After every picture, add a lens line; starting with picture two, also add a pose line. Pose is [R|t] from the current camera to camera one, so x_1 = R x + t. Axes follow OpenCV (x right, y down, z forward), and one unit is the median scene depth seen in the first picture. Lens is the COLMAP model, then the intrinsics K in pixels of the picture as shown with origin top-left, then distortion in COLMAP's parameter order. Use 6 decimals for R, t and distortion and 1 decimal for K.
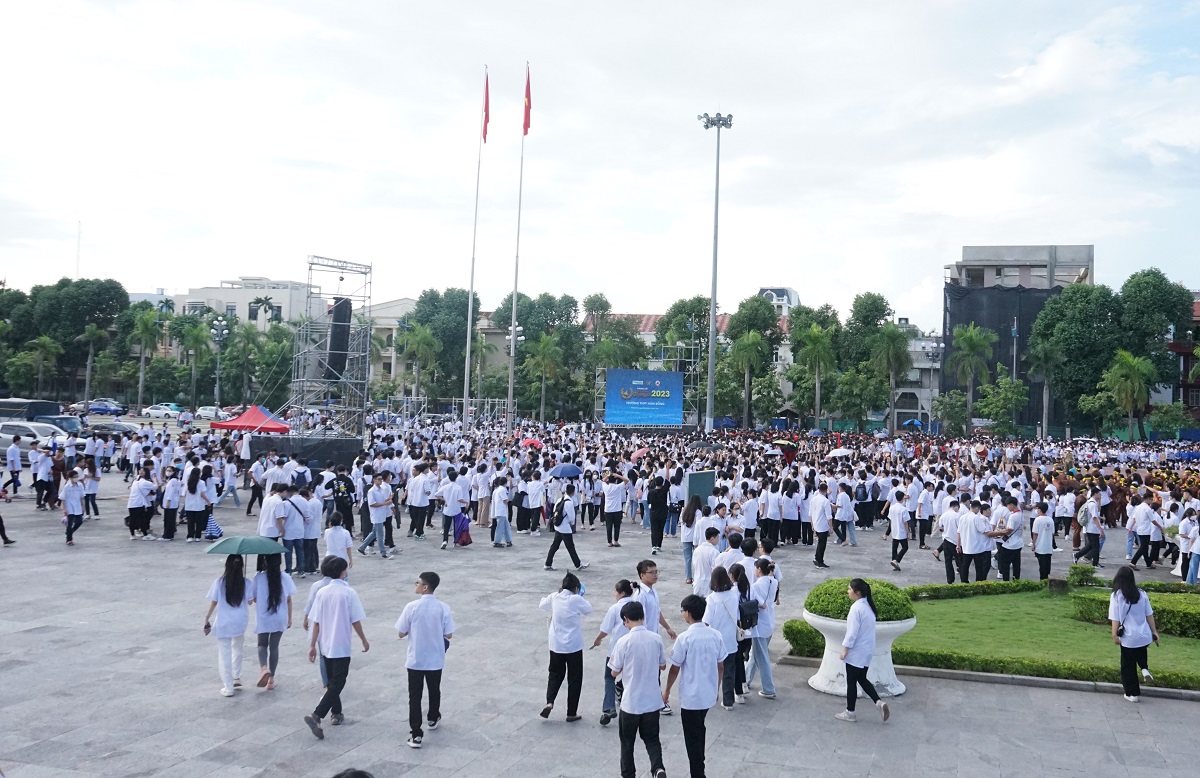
lens RADIAL K [[972.6, 0, 600.4], [0, 972.6, 387.3], [0, 0, 1]] dist [0.010273, -0.001147]
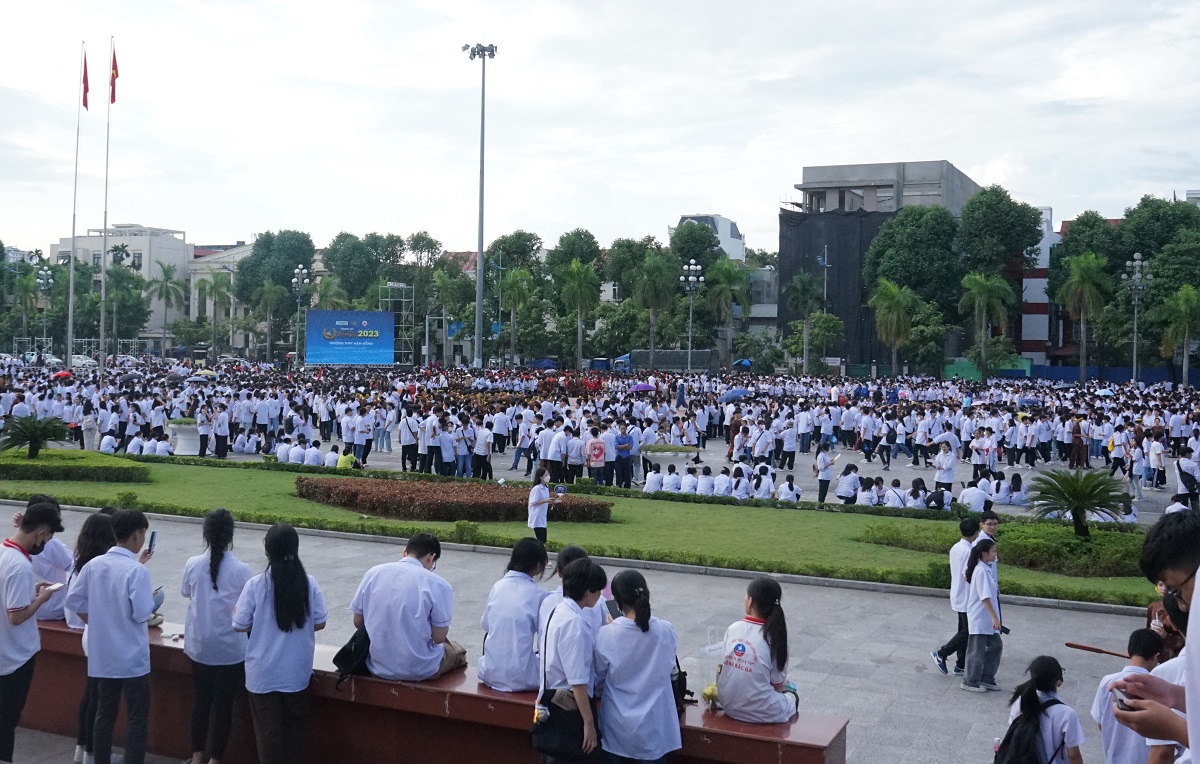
lens RADIAL K [[1214.0, 0, 599.9], [0, 1214.0, 382.7], [0, 0, 1]] dist [-0.012422, 0.000000]
pose [[0.982315, -0.006976, -0.187106, 0.400473], [0.014452, 0.999150, 0.038618, 0.009203], [0.186677, -0.040639, 0.981580, -0.150451]]
